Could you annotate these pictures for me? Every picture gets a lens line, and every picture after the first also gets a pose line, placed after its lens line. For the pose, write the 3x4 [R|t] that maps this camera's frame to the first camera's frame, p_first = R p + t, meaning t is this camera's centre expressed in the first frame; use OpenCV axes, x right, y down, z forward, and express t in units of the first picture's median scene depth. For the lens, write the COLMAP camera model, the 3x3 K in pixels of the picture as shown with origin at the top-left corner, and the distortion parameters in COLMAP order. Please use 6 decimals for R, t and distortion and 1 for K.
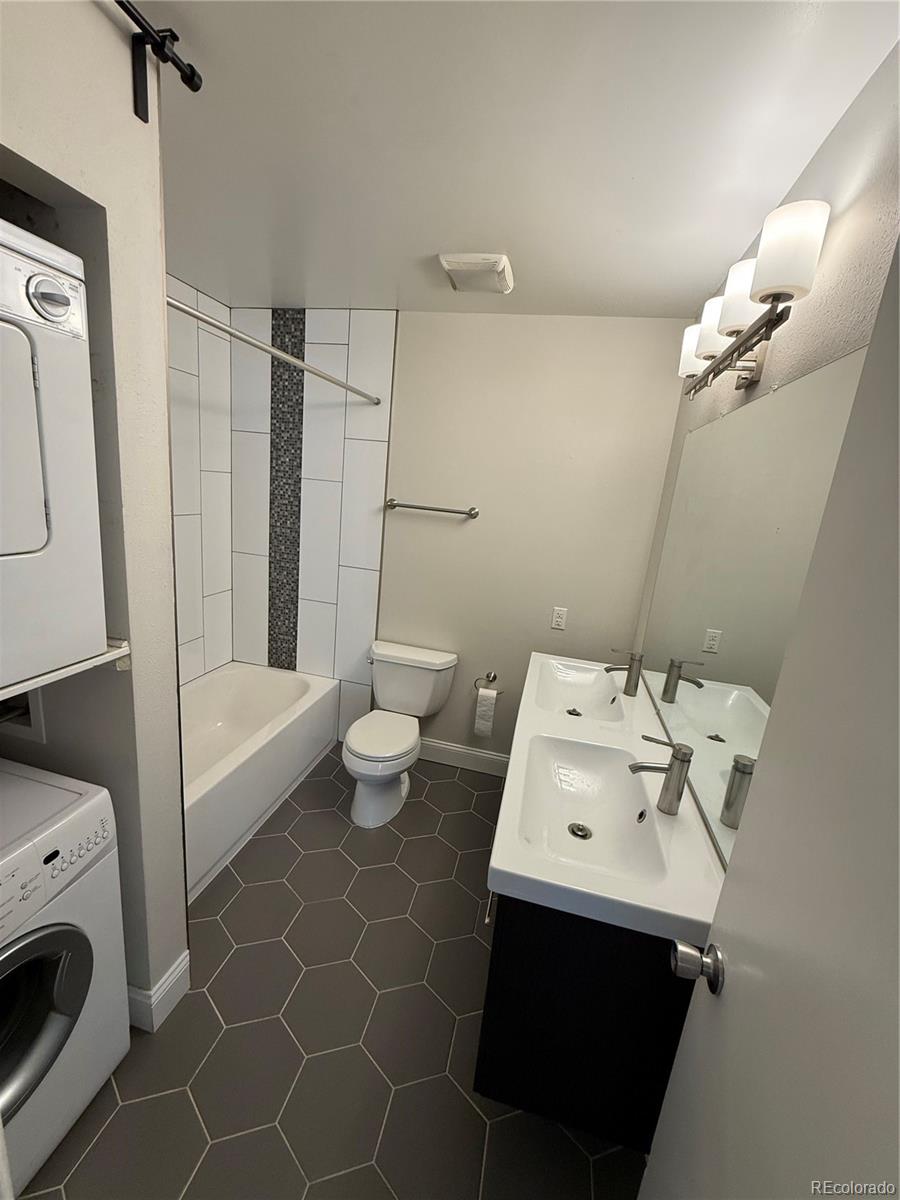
lens RADIAL K [[486.8, 0, 450.0], [0, 486.8, 600.0], [0, 0, 1]] dist [0.000423, 0.000020]
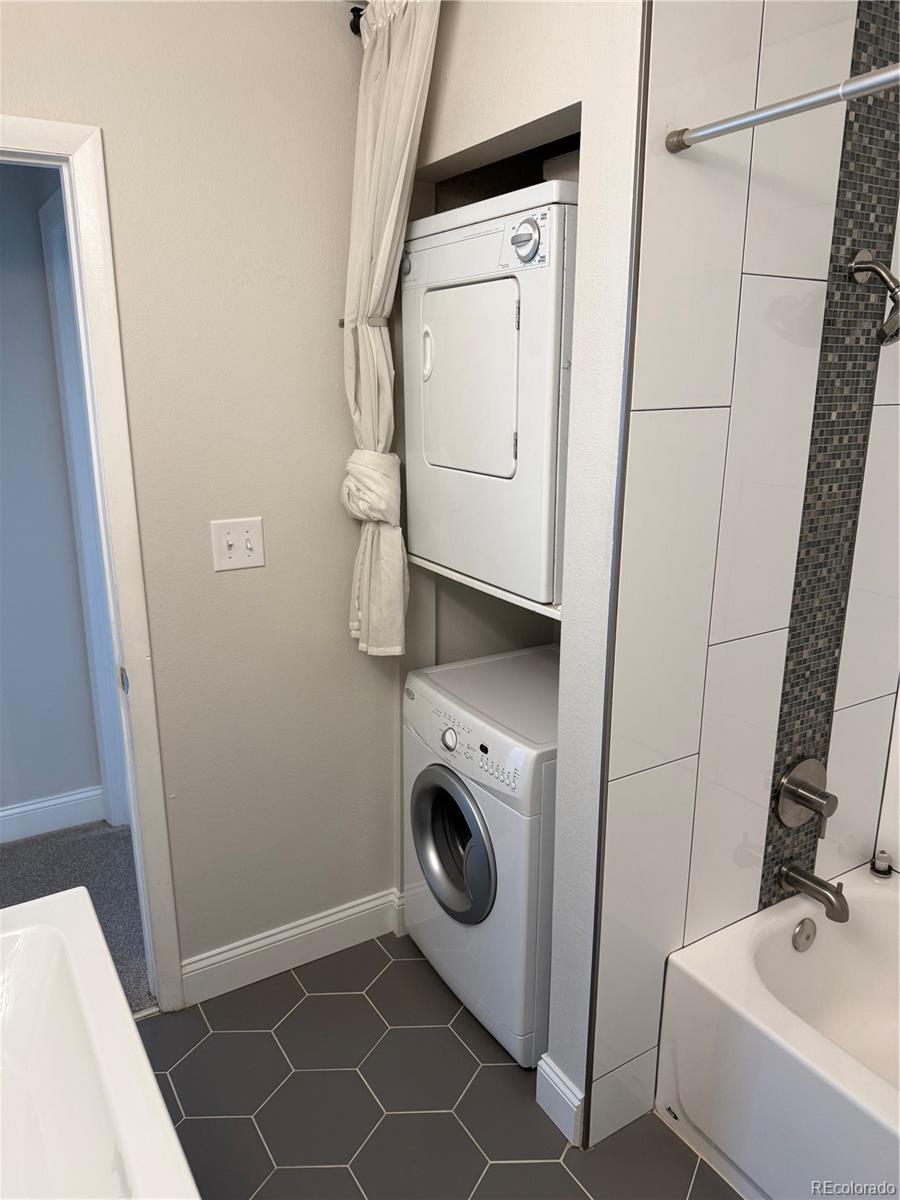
lens RADIAL K [[848.7, 0, 450.0], [0, 848.7, 600.0], [0, 0, 1]] dist [0.022462, -0.037903]
pose [[-0.711774, 0.083777, -0.697394, 0.456165], [-0.230185, 0.910215, 0.344273, -0.352989], [0.663621, 0.405574, -0.628583, 1.650885]]
